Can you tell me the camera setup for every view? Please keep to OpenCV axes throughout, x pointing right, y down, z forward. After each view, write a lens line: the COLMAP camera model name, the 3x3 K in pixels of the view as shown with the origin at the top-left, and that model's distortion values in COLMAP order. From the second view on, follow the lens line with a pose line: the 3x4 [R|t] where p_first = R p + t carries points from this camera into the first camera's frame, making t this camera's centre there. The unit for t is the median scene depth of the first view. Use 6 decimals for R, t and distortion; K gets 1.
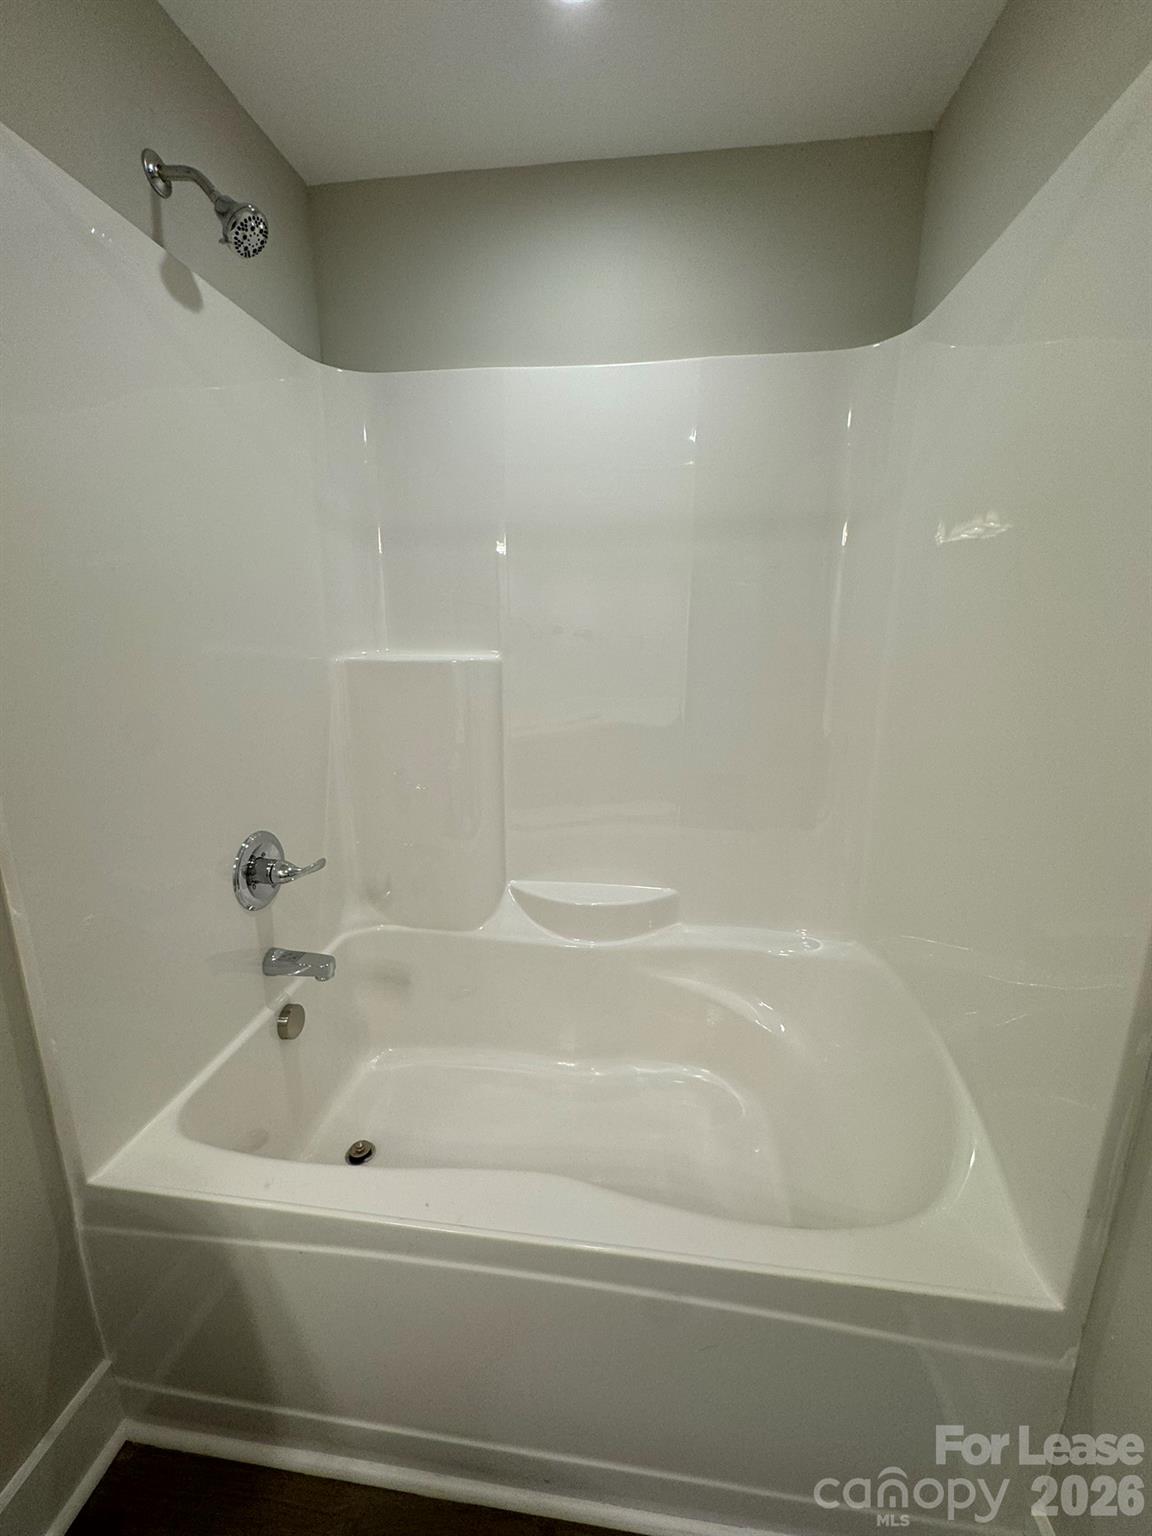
lens RADIAL K [[613.9, 0, 584.1], [0, 613.9, 766.9], [0, 0, 1]] dist [-0.006600, 0.002322]
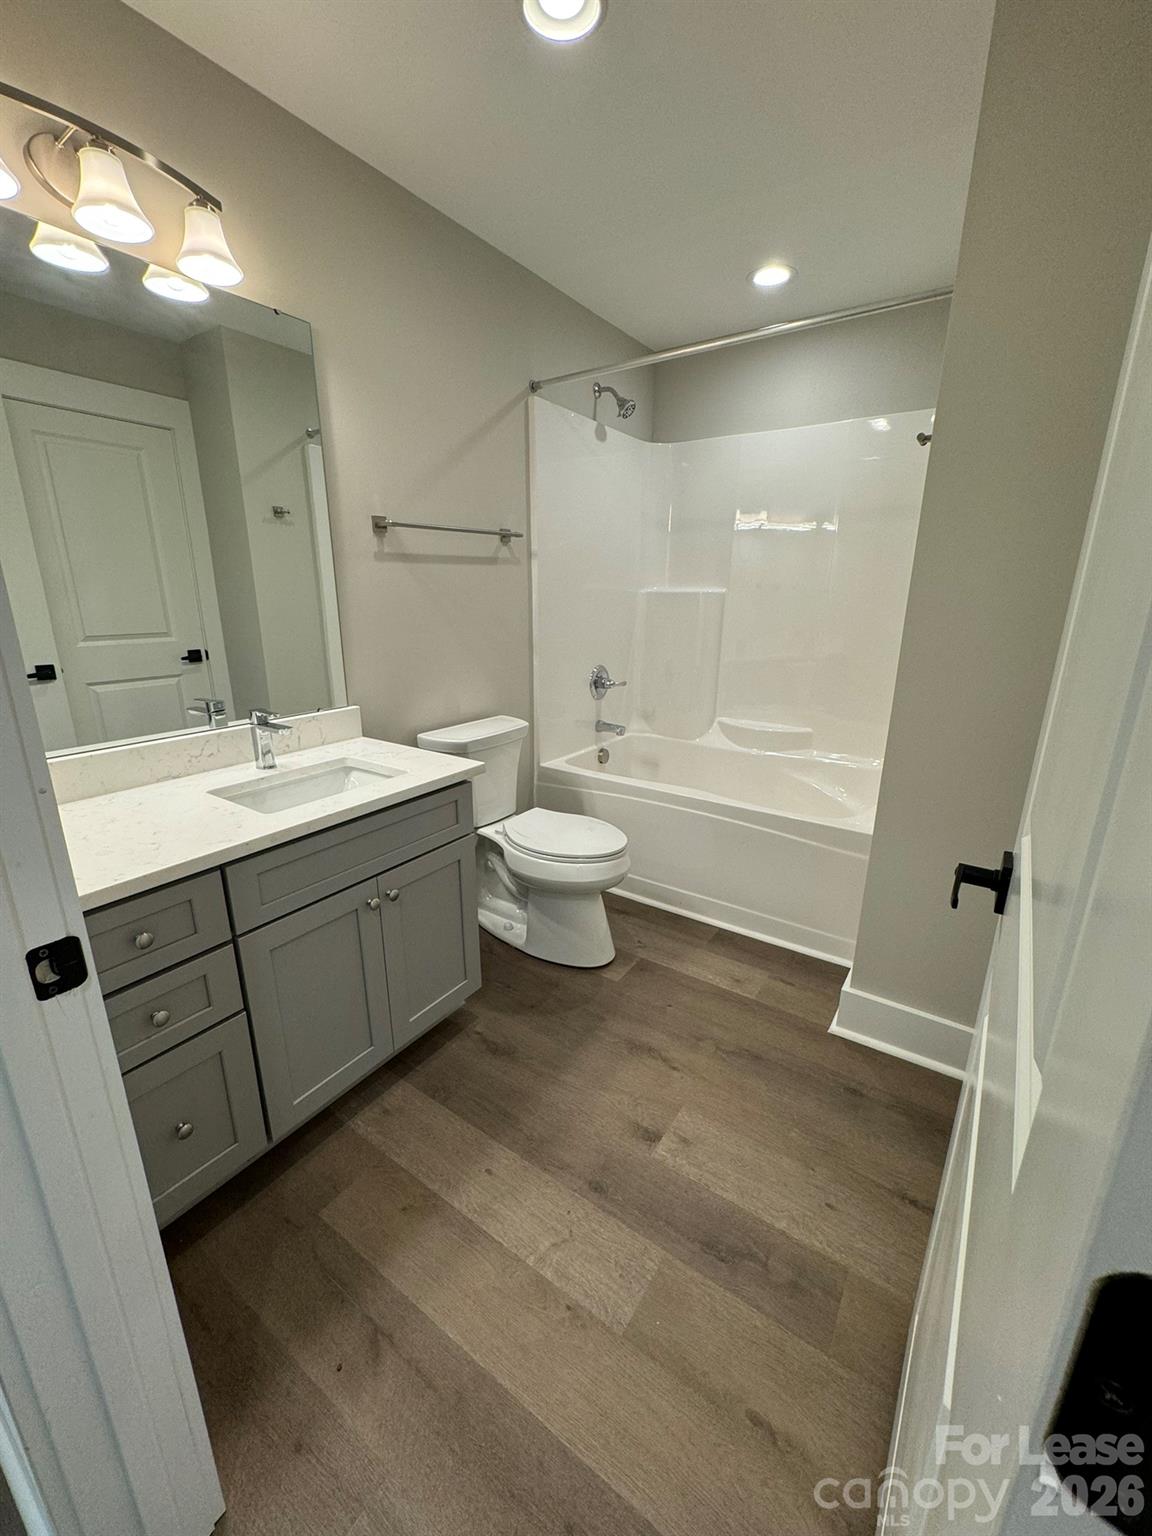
lens RADIAL K [[613.9, 0, 571.5], [0, 613.9, 772.1], [0, 0, 1]] dist [-0.006600, 0.002322]
pose [[0.879504, 0.129452, -0.457946, 0.461589], [-0.107208, 0.991451, 0.074366, 0.337747], [0.463659, -0.016309, 0.885864, -1.064588]]
